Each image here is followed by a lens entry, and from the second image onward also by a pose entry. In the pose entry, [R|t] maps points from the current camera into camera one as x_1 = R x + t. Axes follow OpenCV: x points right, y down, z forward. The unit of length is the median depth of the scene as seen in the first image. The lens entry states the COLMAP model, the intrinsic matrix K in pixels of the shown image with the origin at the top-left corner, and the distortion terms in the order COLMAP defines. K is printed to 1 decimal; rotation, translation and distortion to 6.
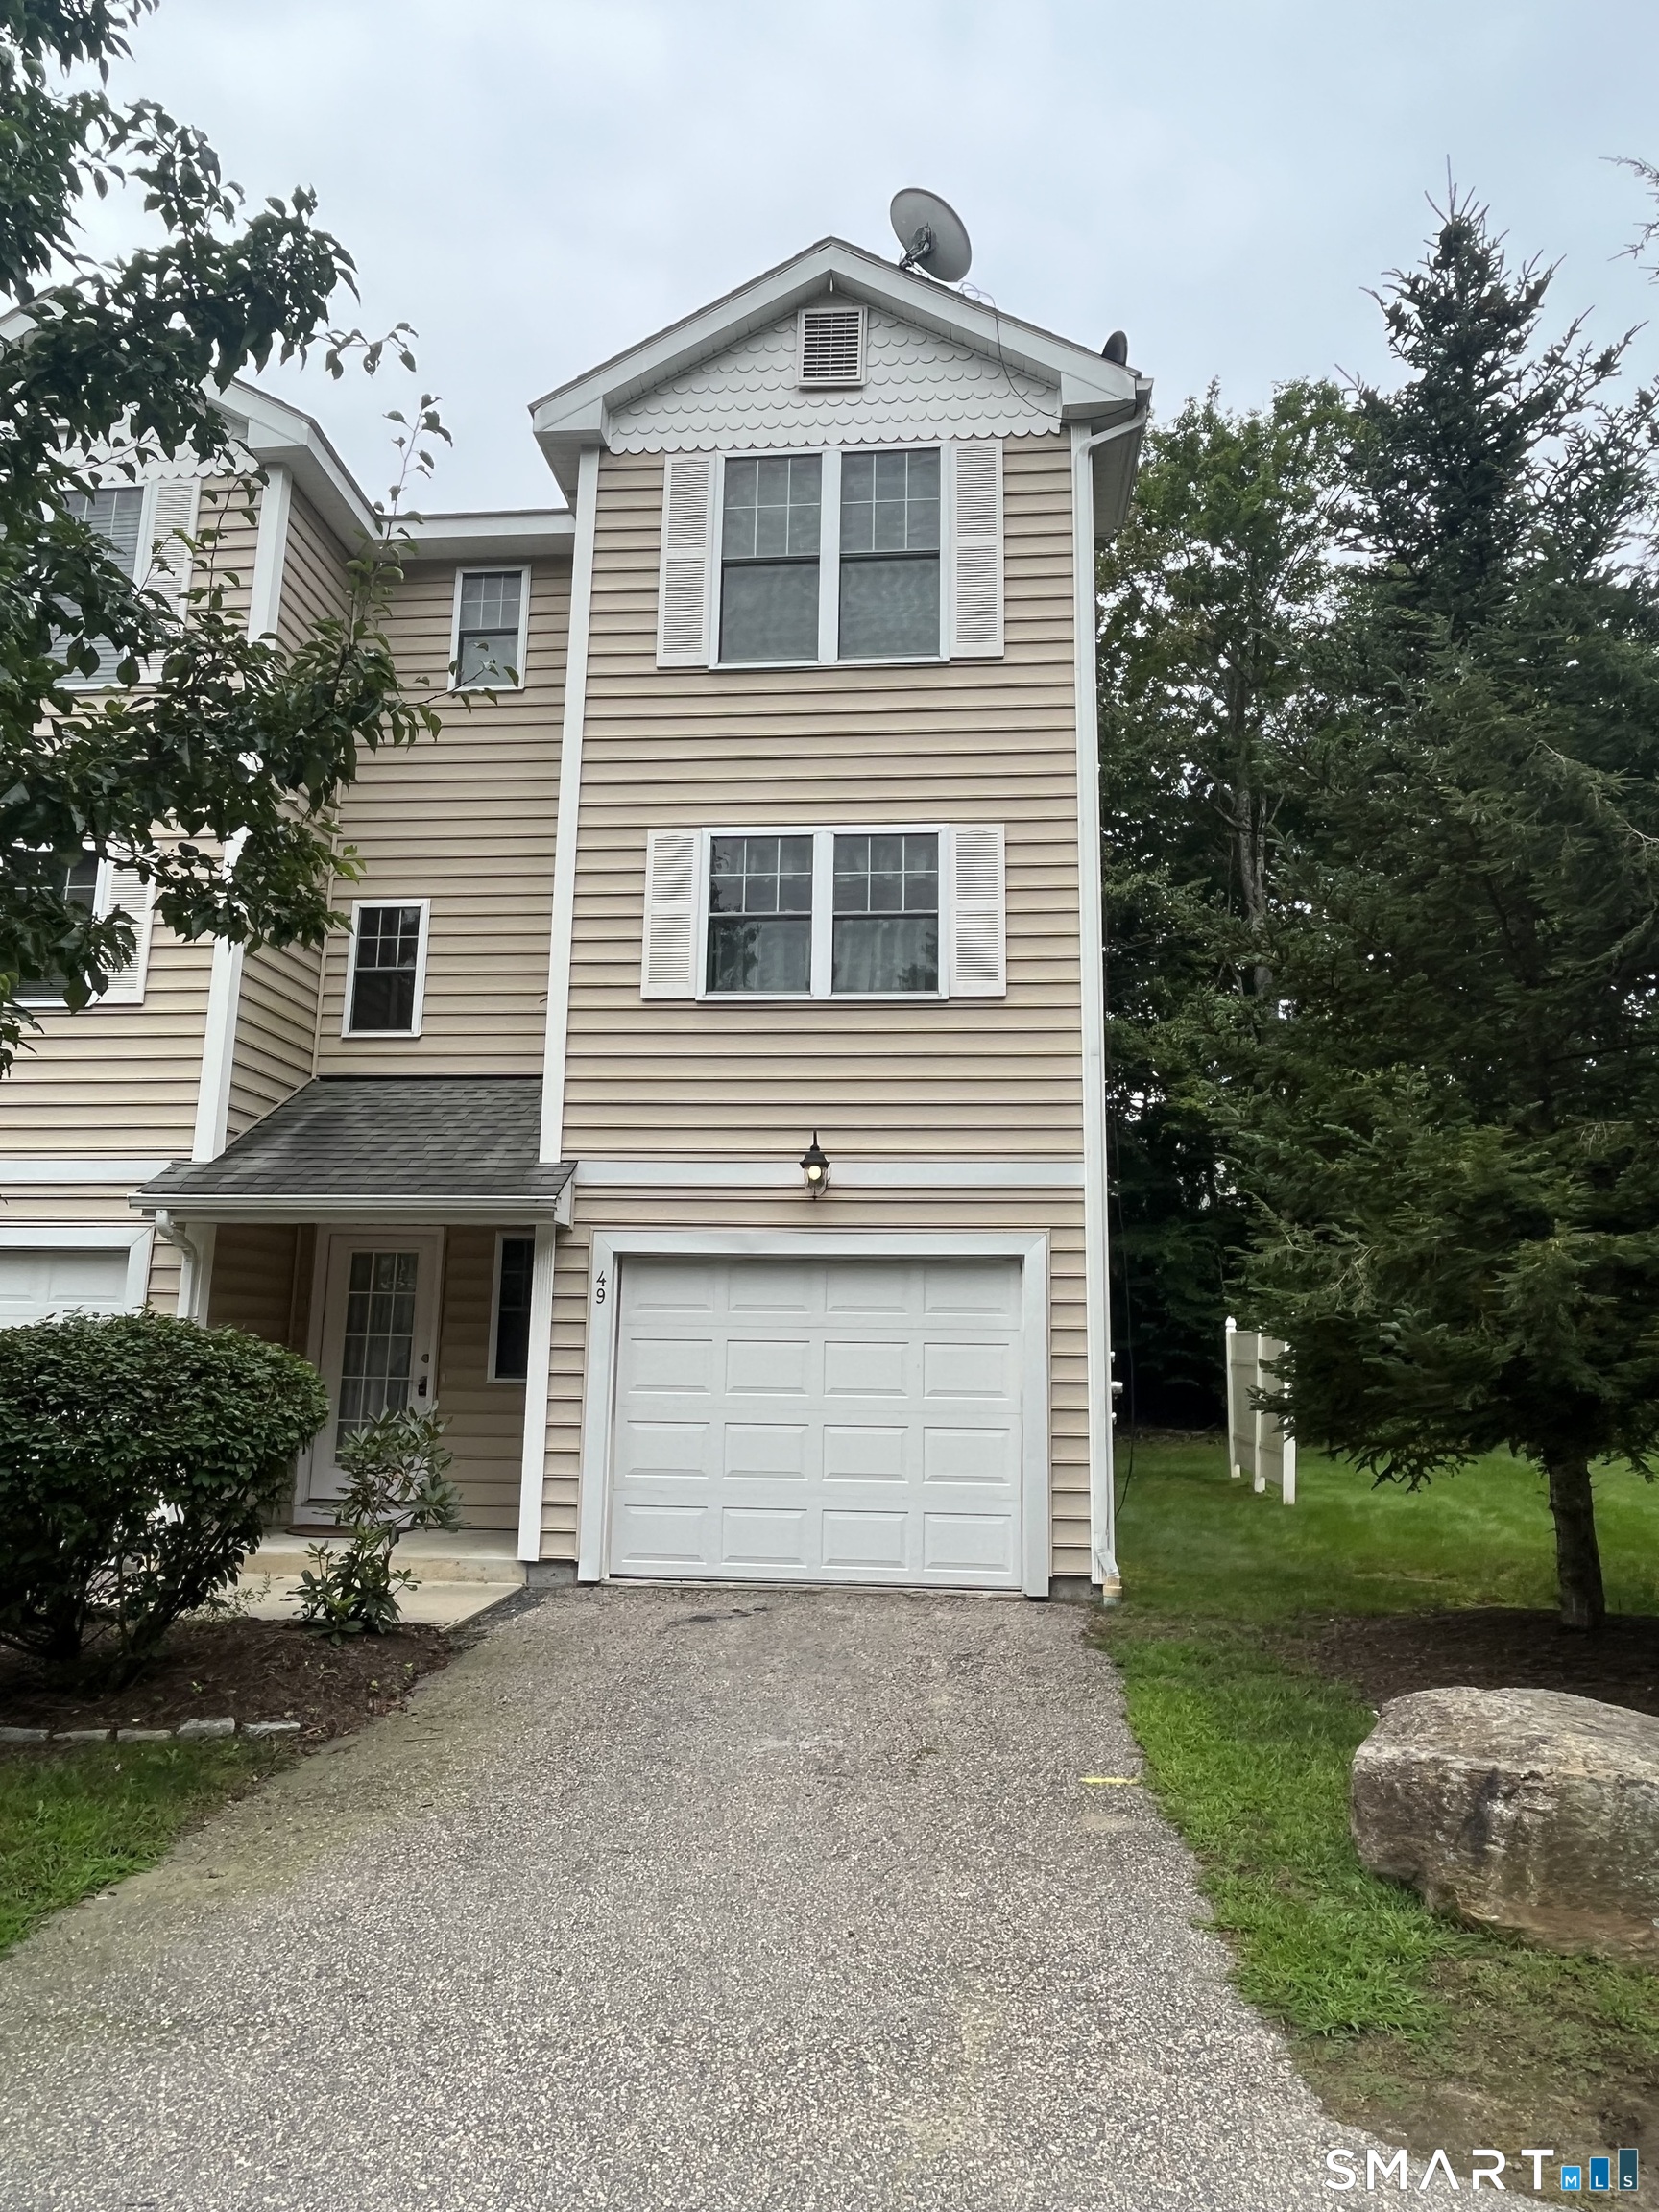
lens RADIAL K [[1395.1, 0, 829.3], [0, 1395.1, 1112.7], [0, 0, 1]] dist [0.000294, -0.004698]
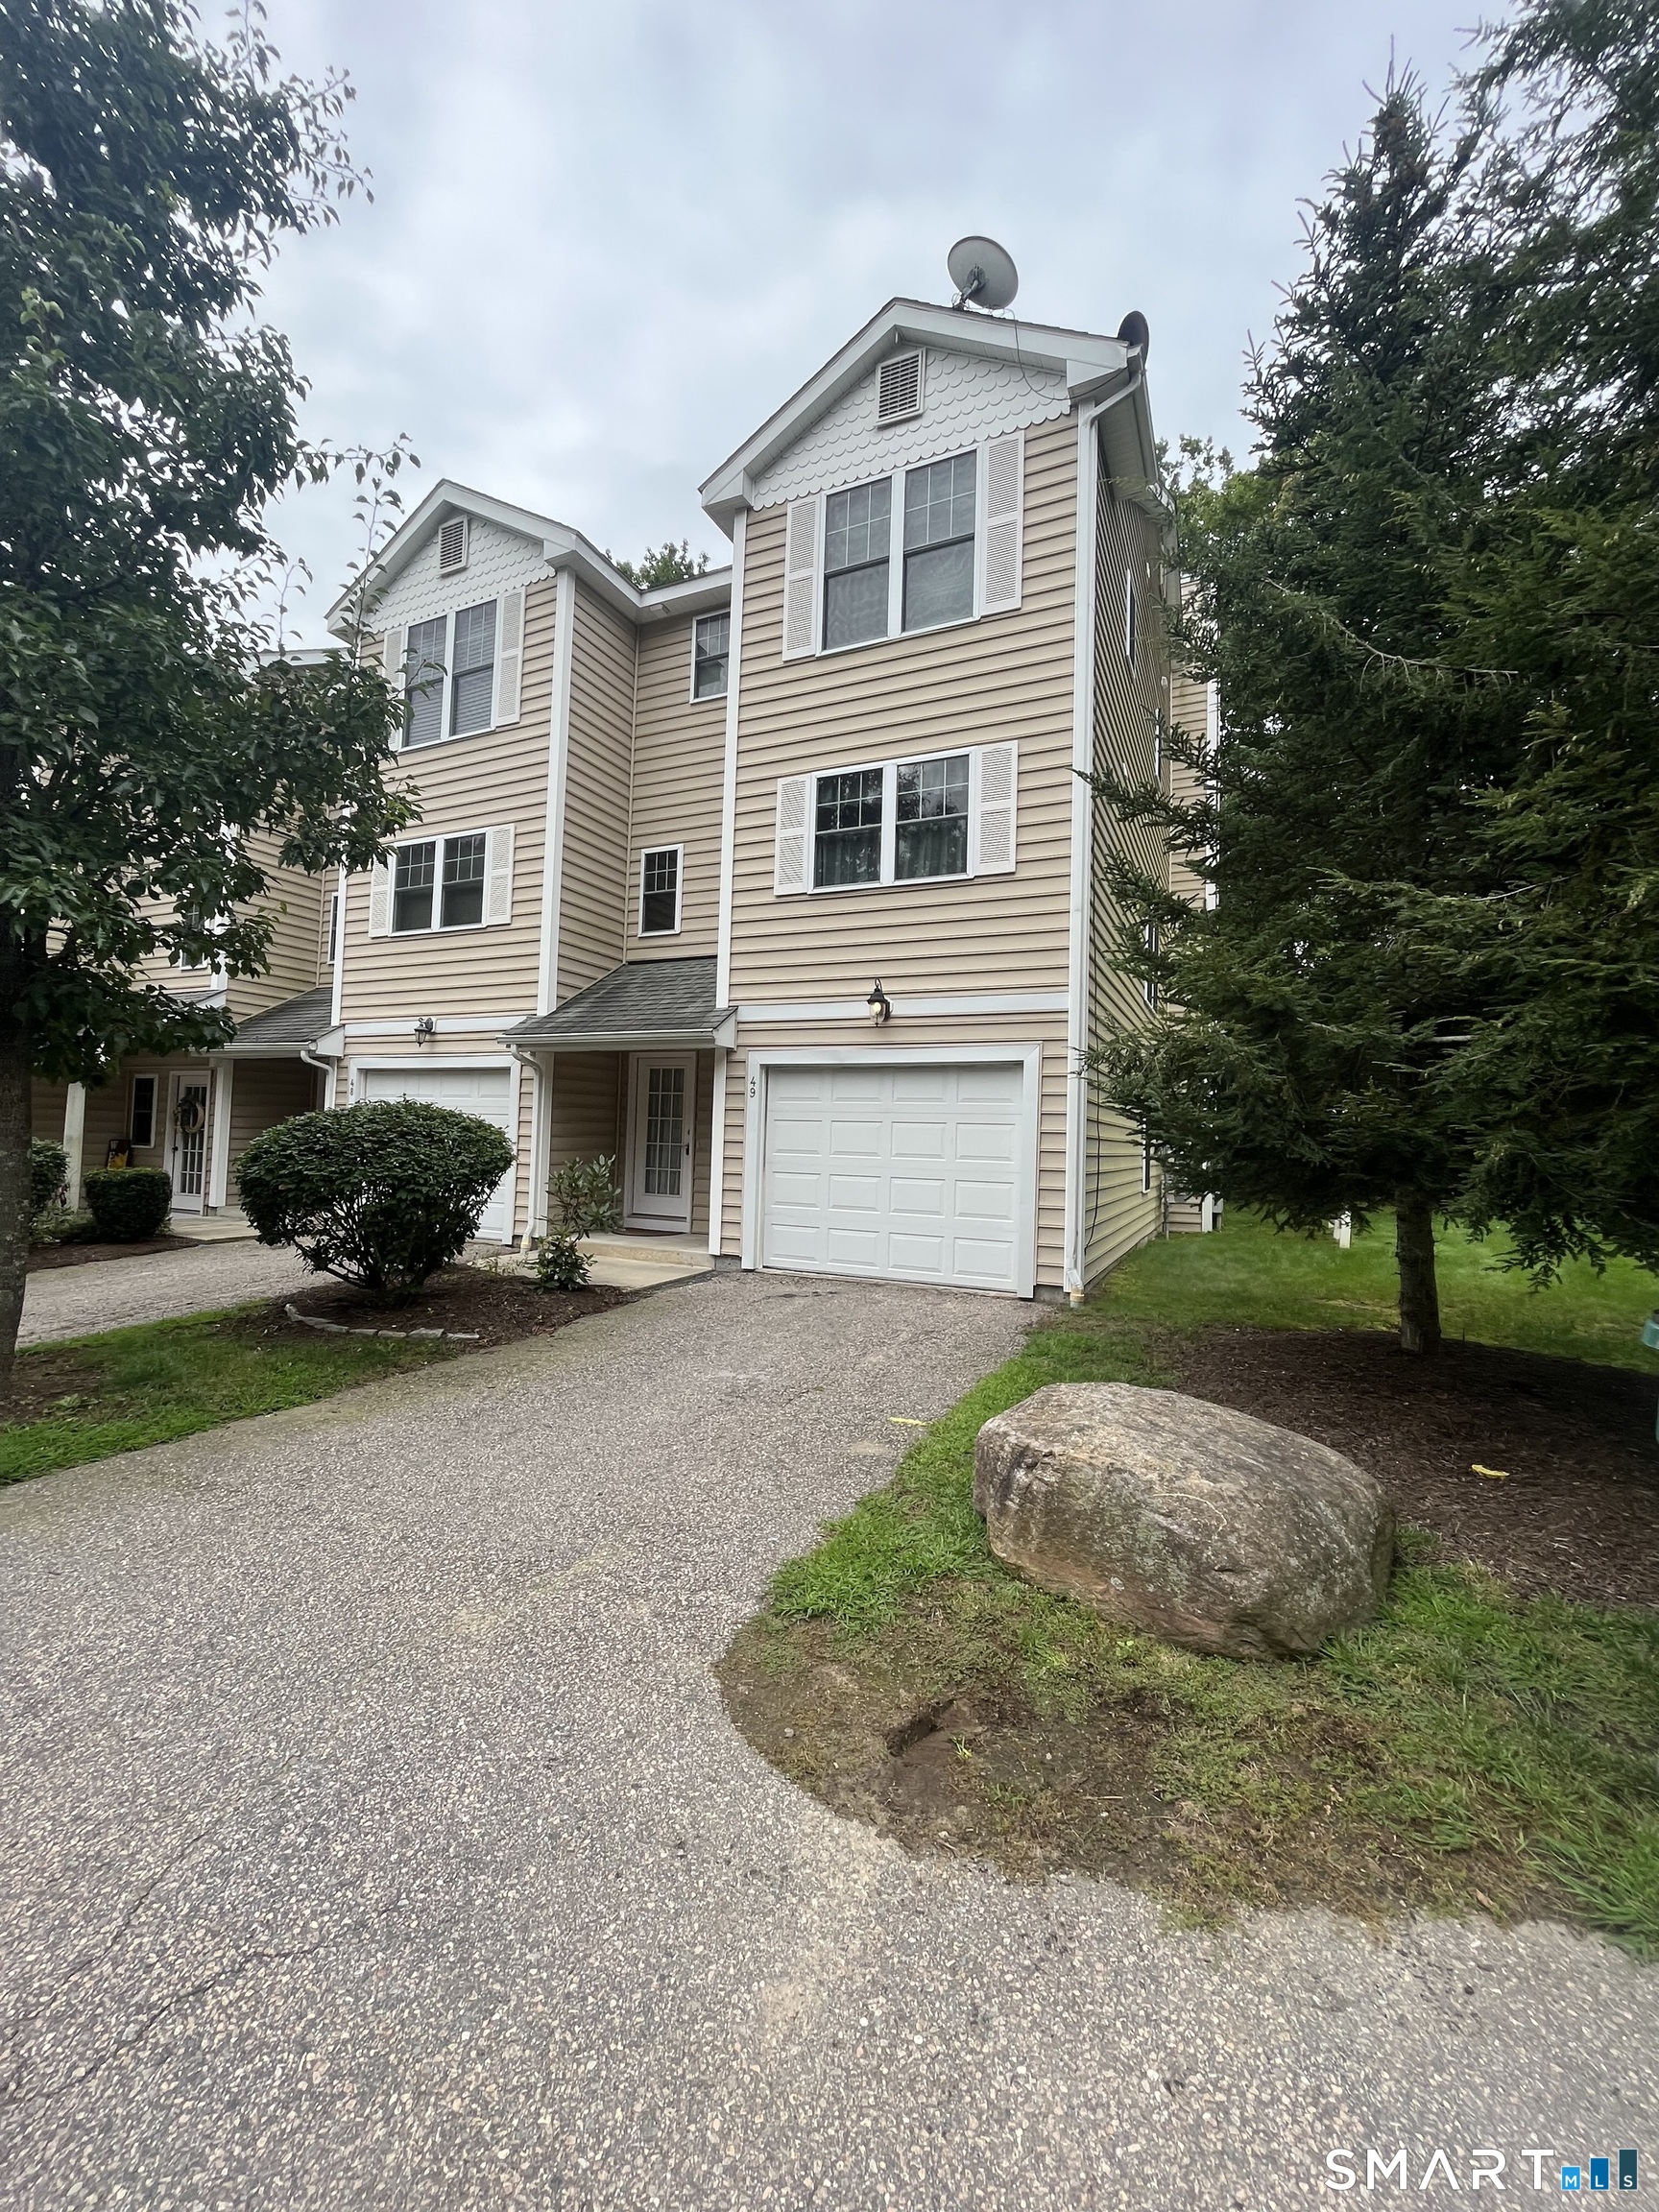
lens RADIAL K [[888.4, 0, 829.5], [0, 888.4, 1106.0], [0, 0, 1]] dist [-0.001067, -0.001018]
pose [[0.941977, -0.002118, -0.335671, 0.246206], [0.047555, 0.990736, 0.127202, 0.024010], [0.332292, -0.135784, 0.933351, 0.099265]]
